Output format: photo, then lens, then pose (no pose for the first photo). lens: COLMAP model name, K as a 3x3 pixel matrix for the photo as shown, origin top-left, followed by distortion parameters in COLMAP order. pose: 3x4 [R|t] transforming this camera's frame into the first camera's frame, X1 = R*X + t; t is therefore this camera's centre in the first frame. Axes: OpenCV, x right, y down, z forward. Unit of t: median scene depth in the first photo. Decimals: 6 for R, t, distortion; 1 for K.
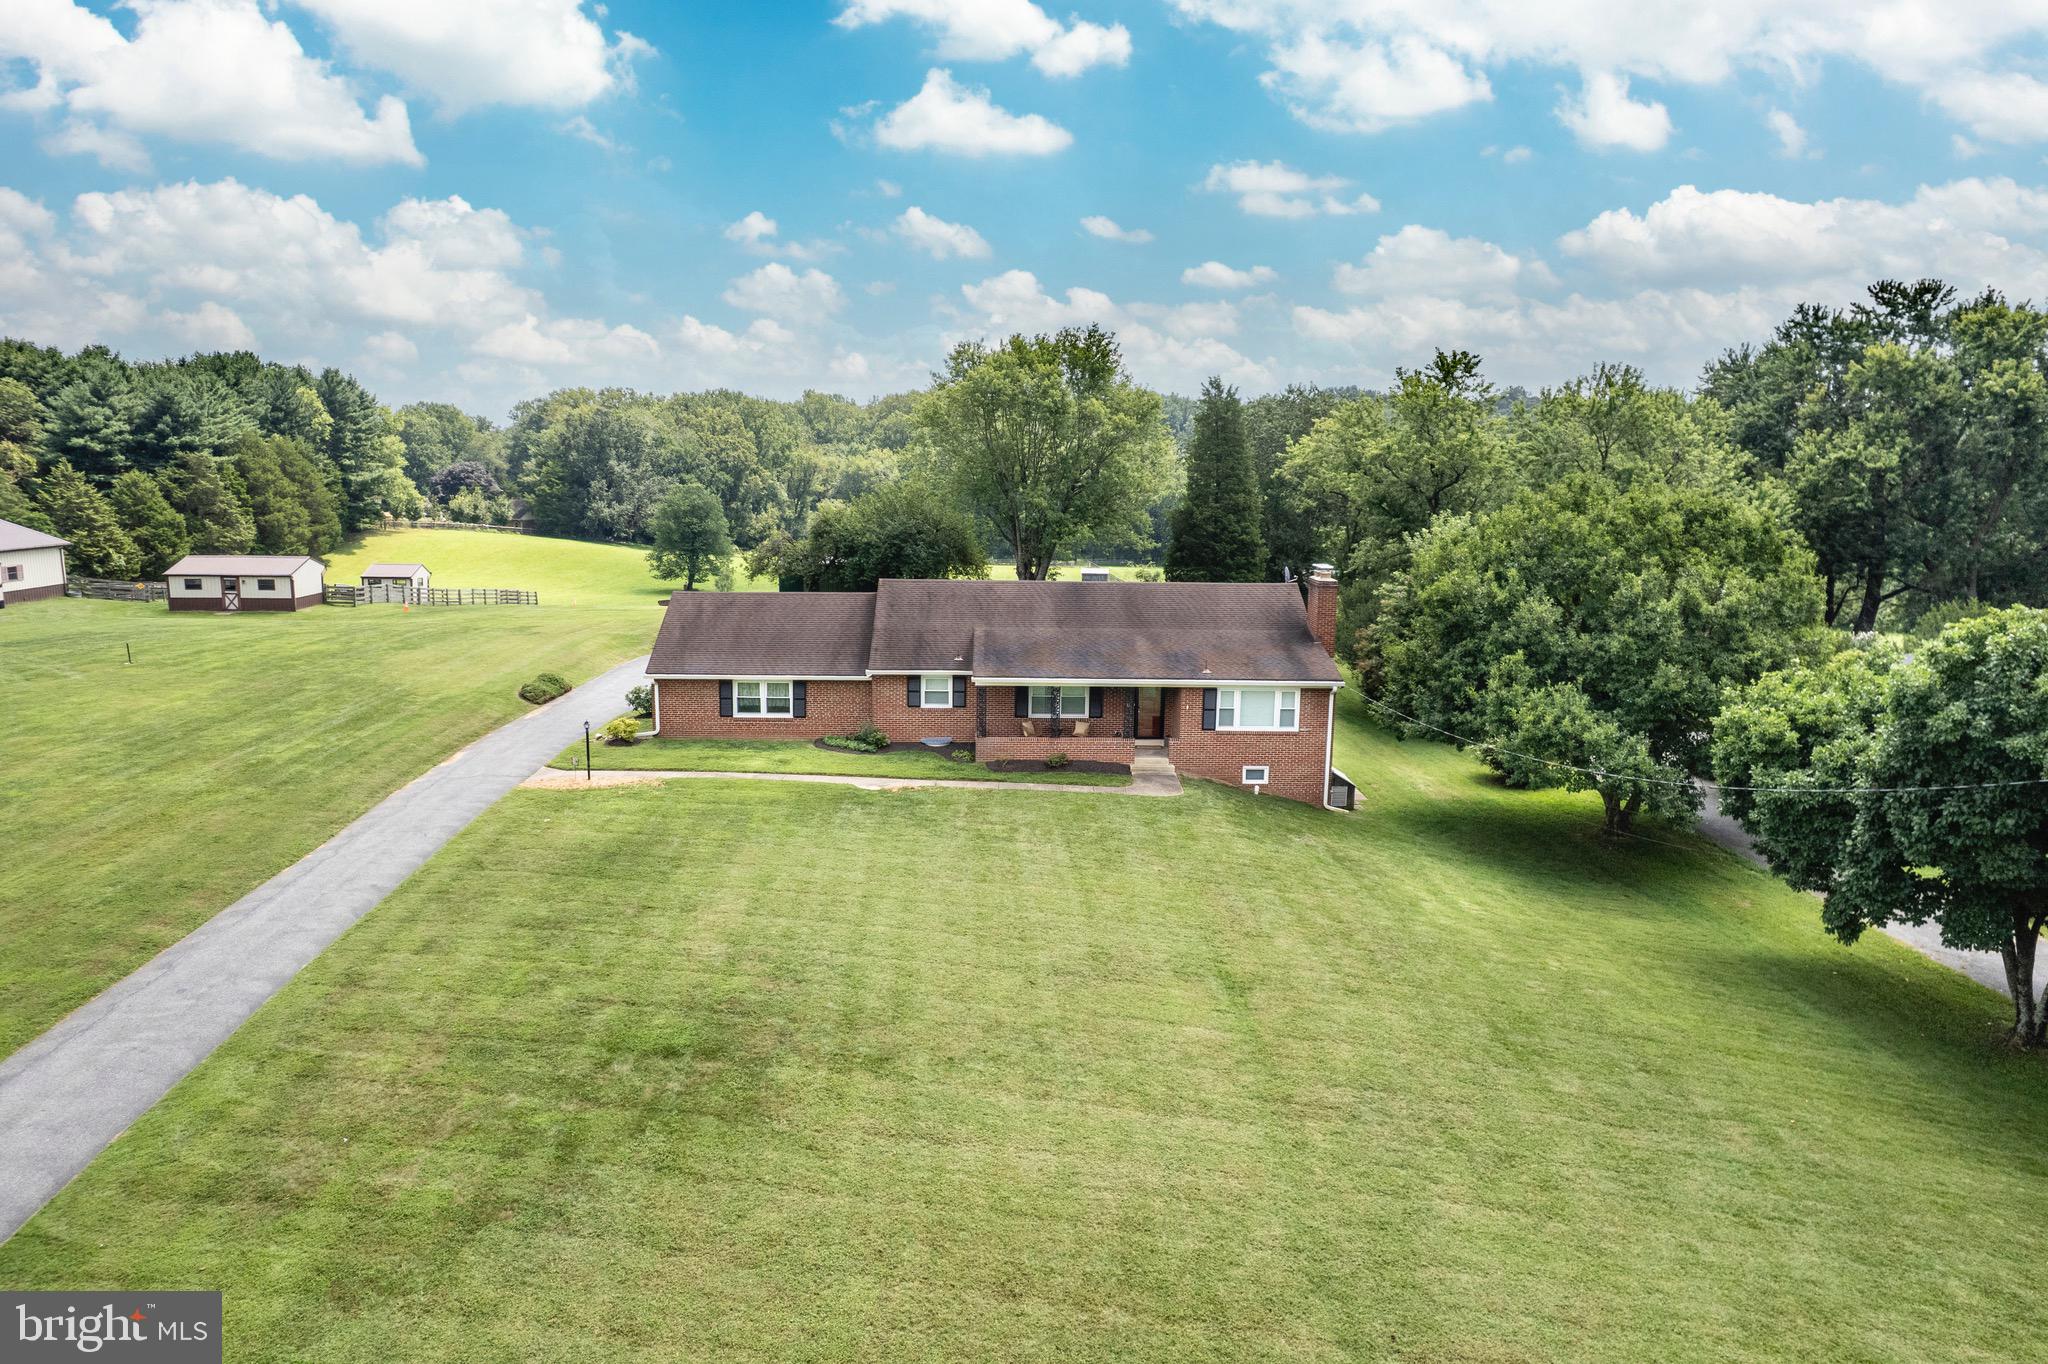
lens RADIAL K [[1346.5, 0, 1029.6], [0, 1346.5, 694.1], [0, 0, 1]] dist [-0.078535, 0.074328]
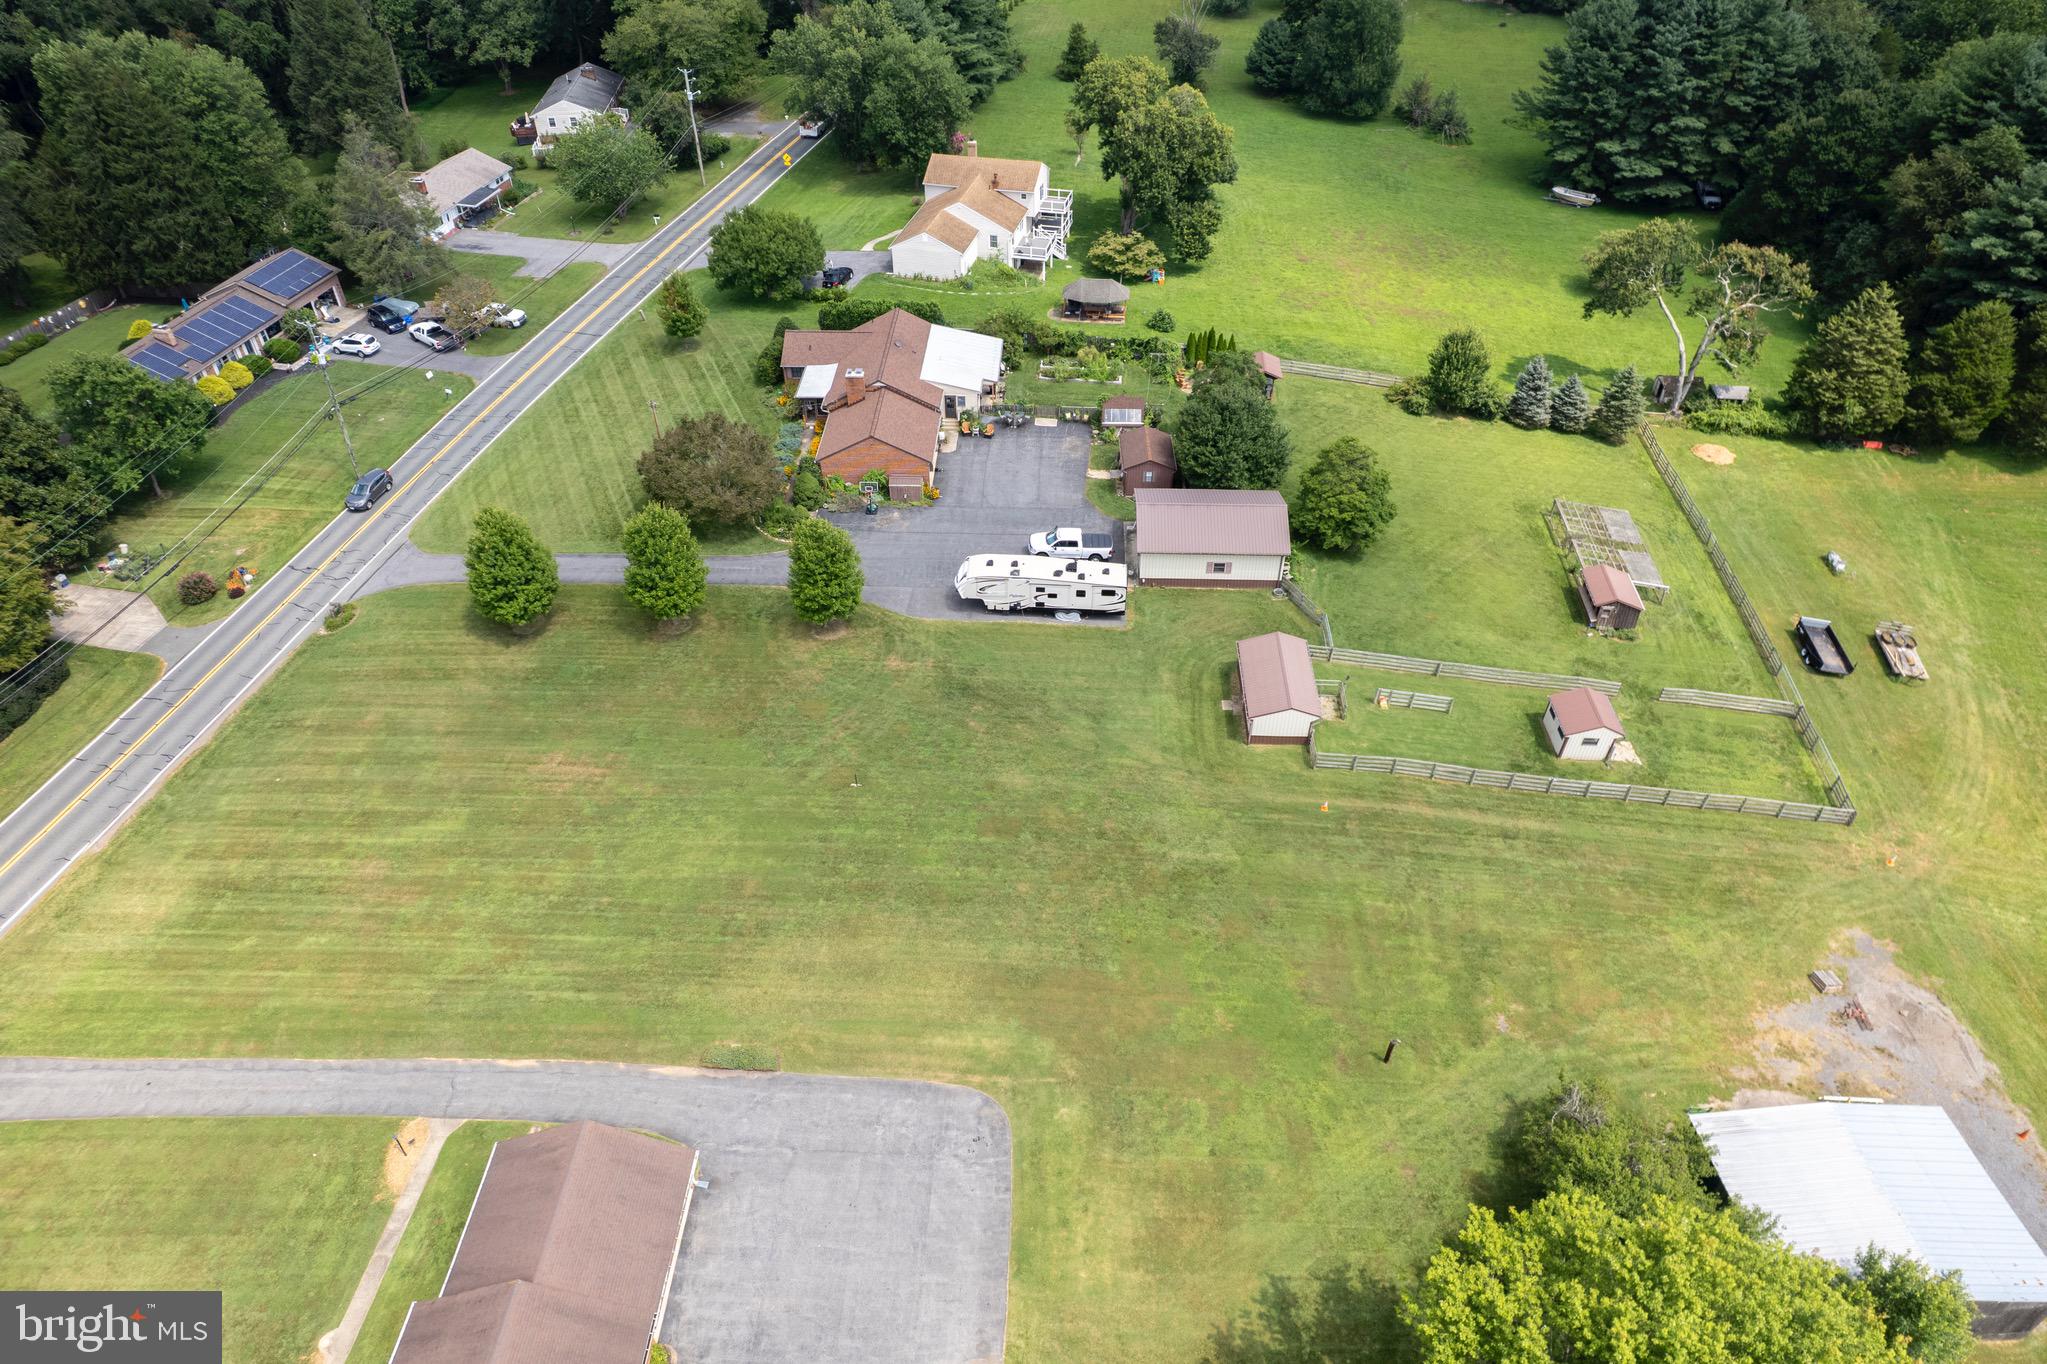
lens RADIAL K [[1332.8, 0, 1030.1], [0, 1332.8, 685.9], [0, 0, 1]] dist [-0.080044, 0.077780]
pose [[-0.069351, 0.636492, -0.768159, 0.204139], [-0.176552, 0.750028, 0.637407, -0.662477], [0.981845, 0.179824, 0.060359, 0.693158]]
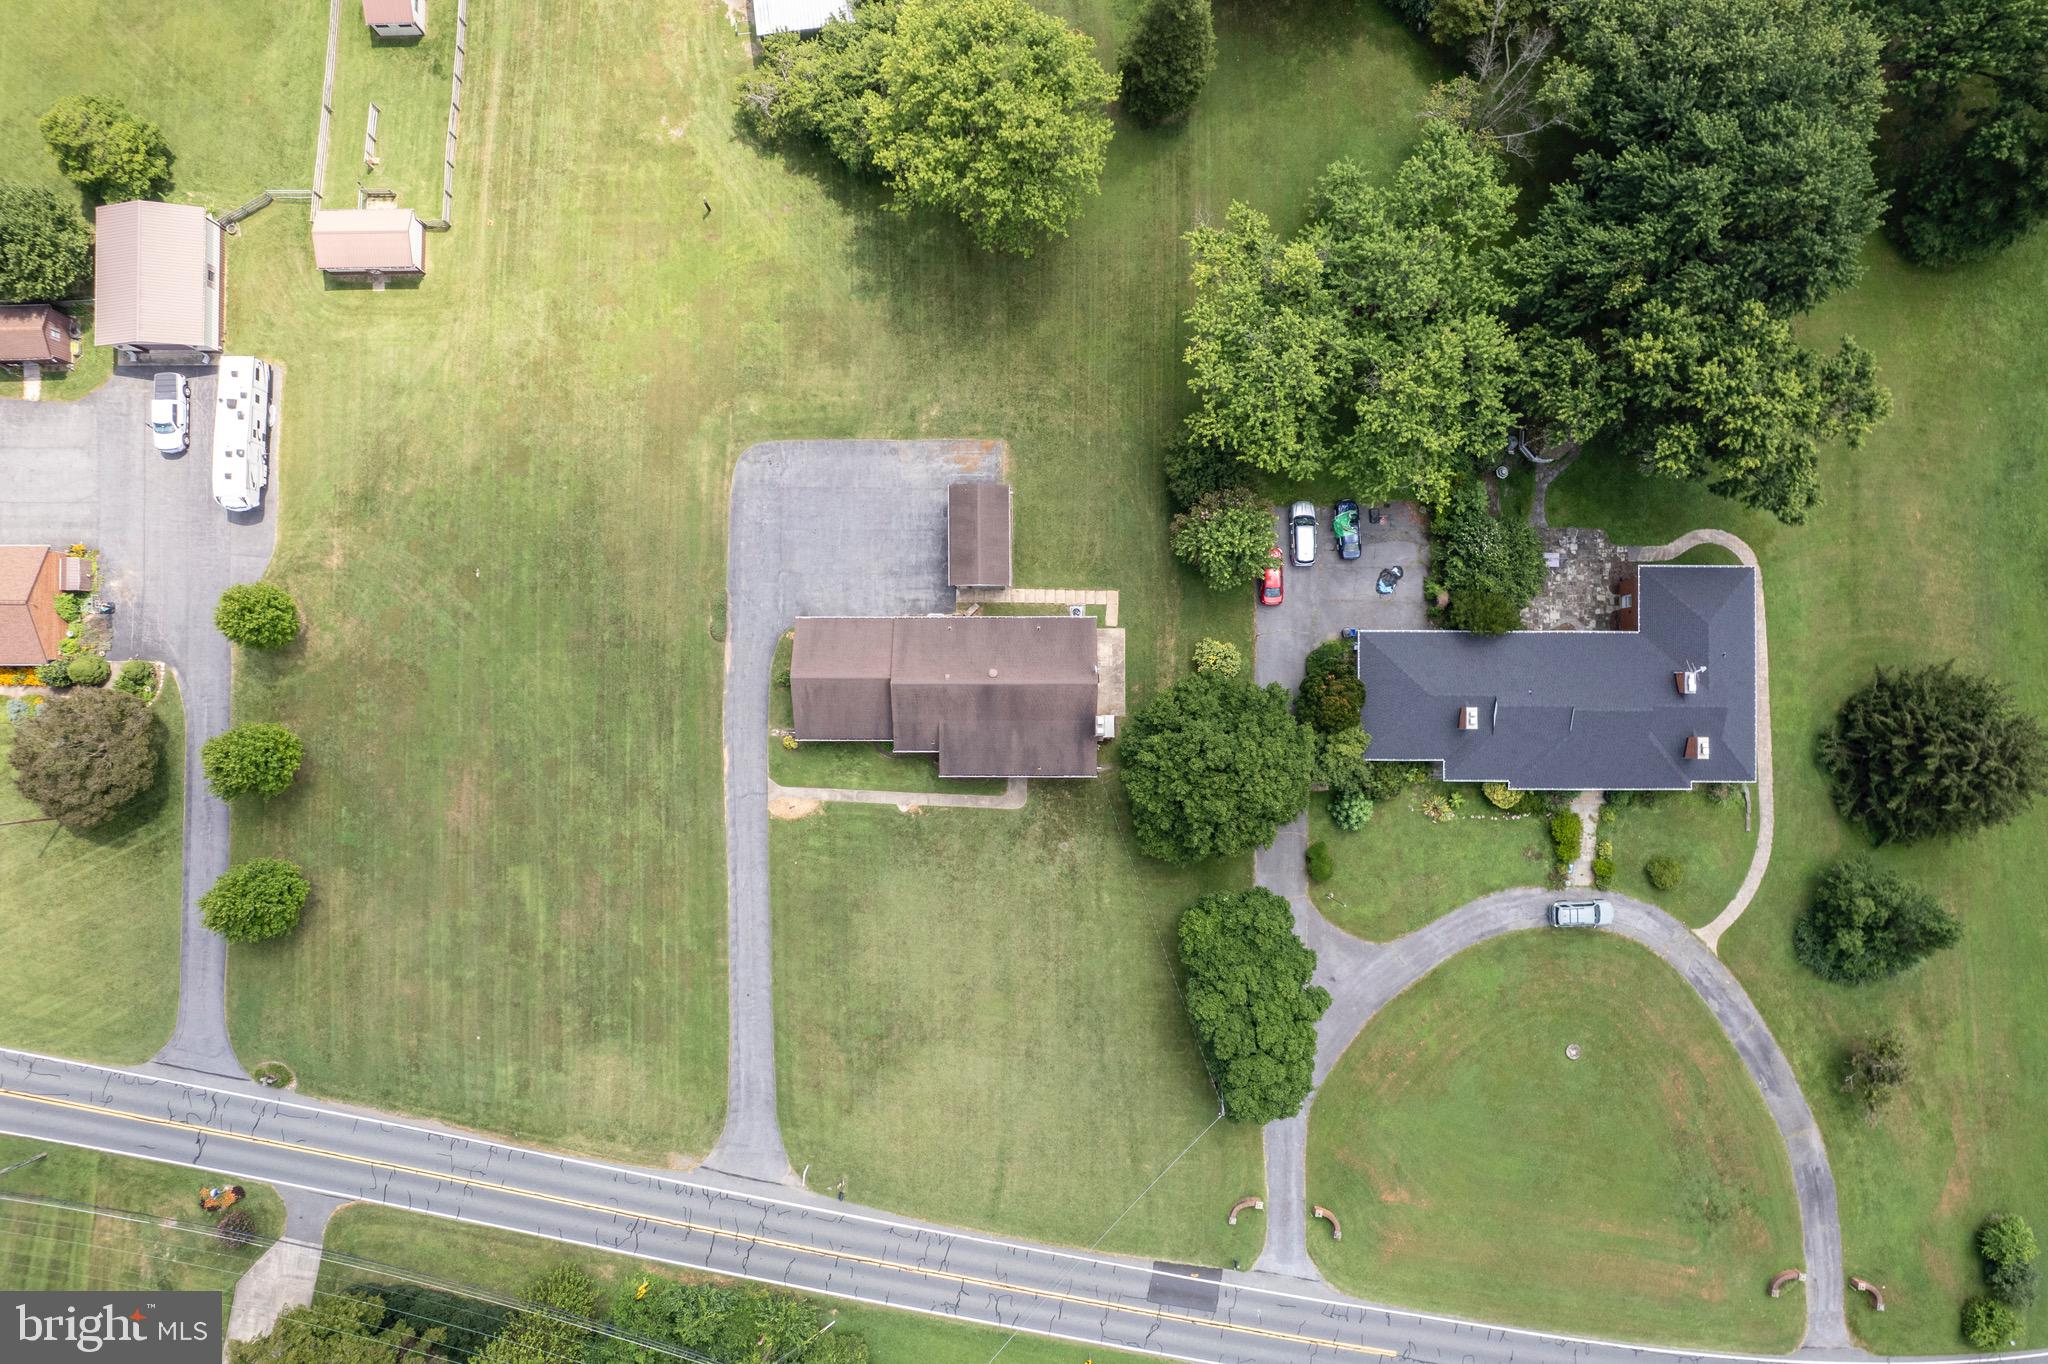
lens RADIAL K [[1373.7, 0, 1031.7], [0, 1373.7, 688.8], [0, 0, 1]] dist [-0.081002, 0.076351]
pose [[0.999012, 0.036589, -0.025219, 0.084676], [0.017418, 0.199691, 0.979704, -1.163233], [0.040883, -0.979175, 0.198857, 0.324032]]
